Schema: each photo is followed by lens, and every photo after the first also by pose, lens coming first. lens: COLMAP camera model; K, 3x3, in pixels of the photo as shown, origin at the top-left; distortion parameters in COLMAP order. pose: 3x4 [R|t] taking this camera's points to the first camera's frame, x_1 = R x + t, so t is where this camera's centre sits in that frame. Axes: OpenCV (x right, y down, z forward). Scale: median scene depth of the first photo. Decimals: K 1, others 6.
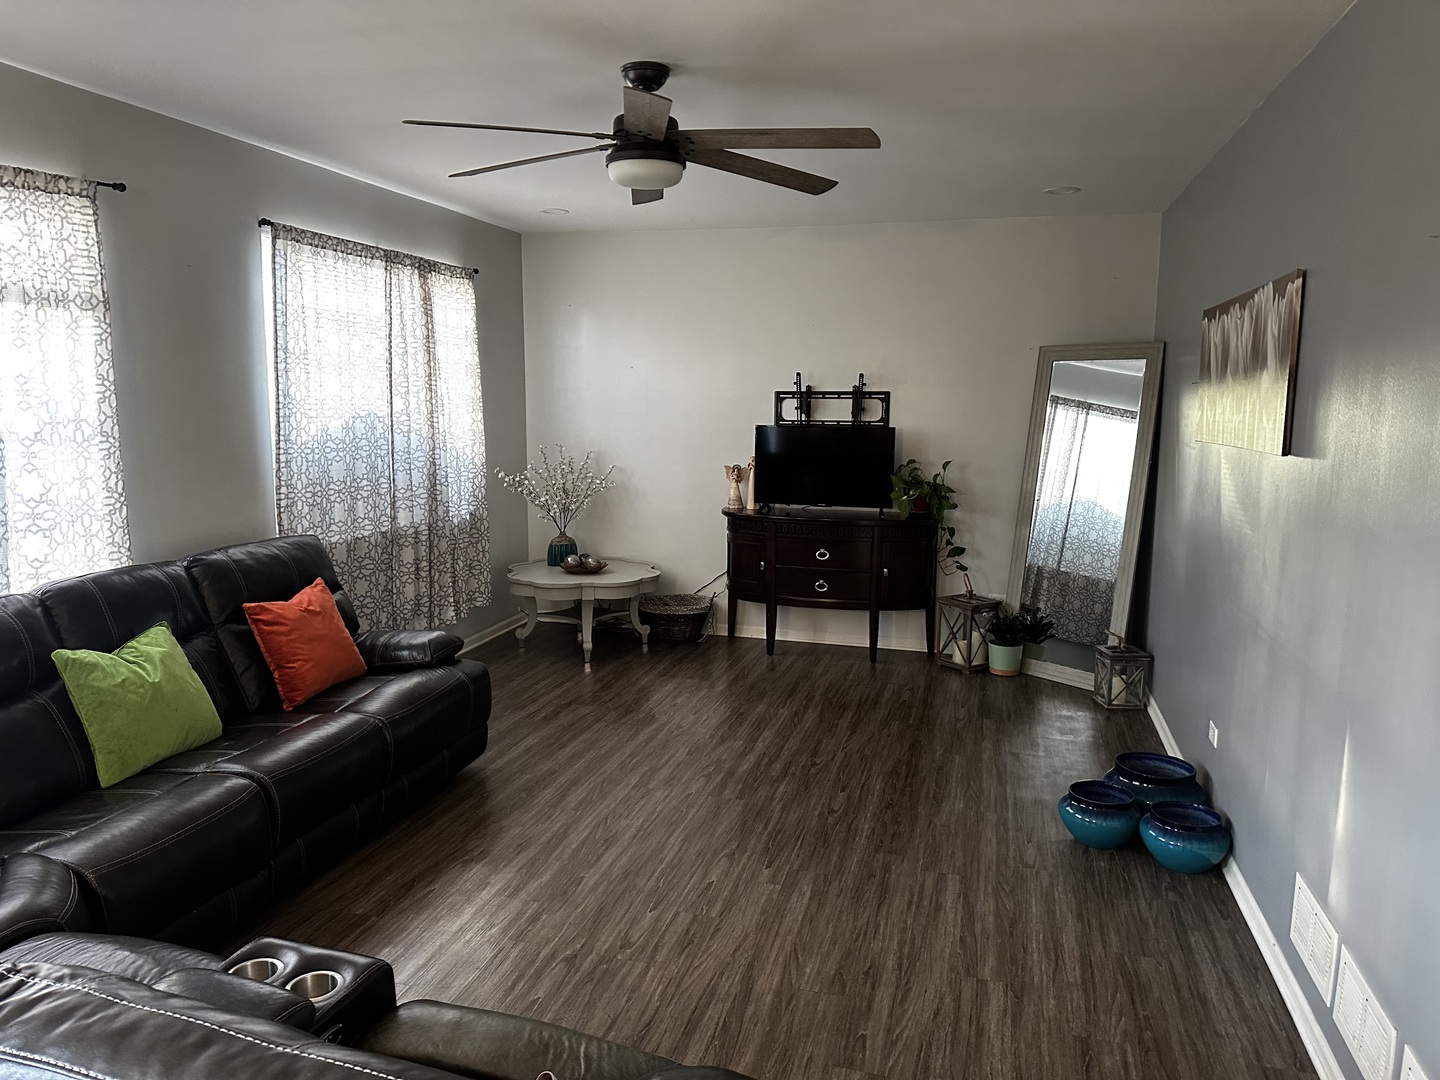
lens RADIAL K [[998.5, 0, 720.0], [0, 998.5, 540.0], [0, 0, 1]] dist [0.007626, -0.029563]
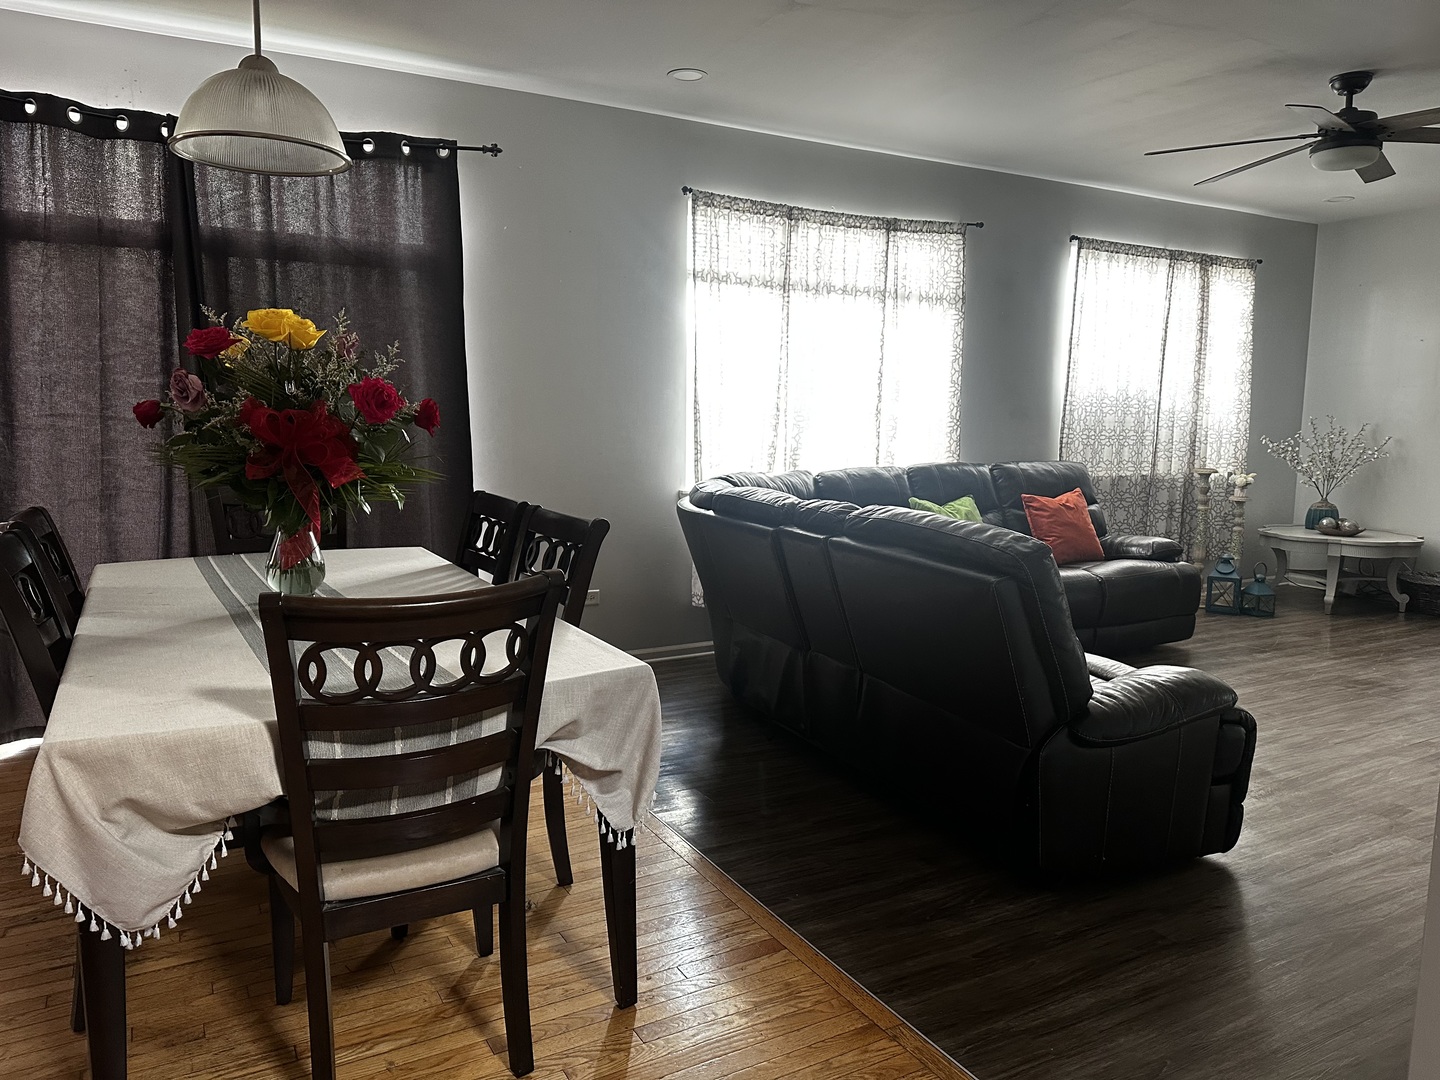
lens RADIAL K [[998.5, 0, 720.0], [0, 998.5, 540.0], [0, 0, 1]] dist [0.007626, -0.029563]
pose [[0.694597, 0.091204, -0.713594, 0.203226], [-0.109495, 0.993777, 0.020433, 0.109706], [0.711017, 0.063942, 0.700261, -0.261259]]
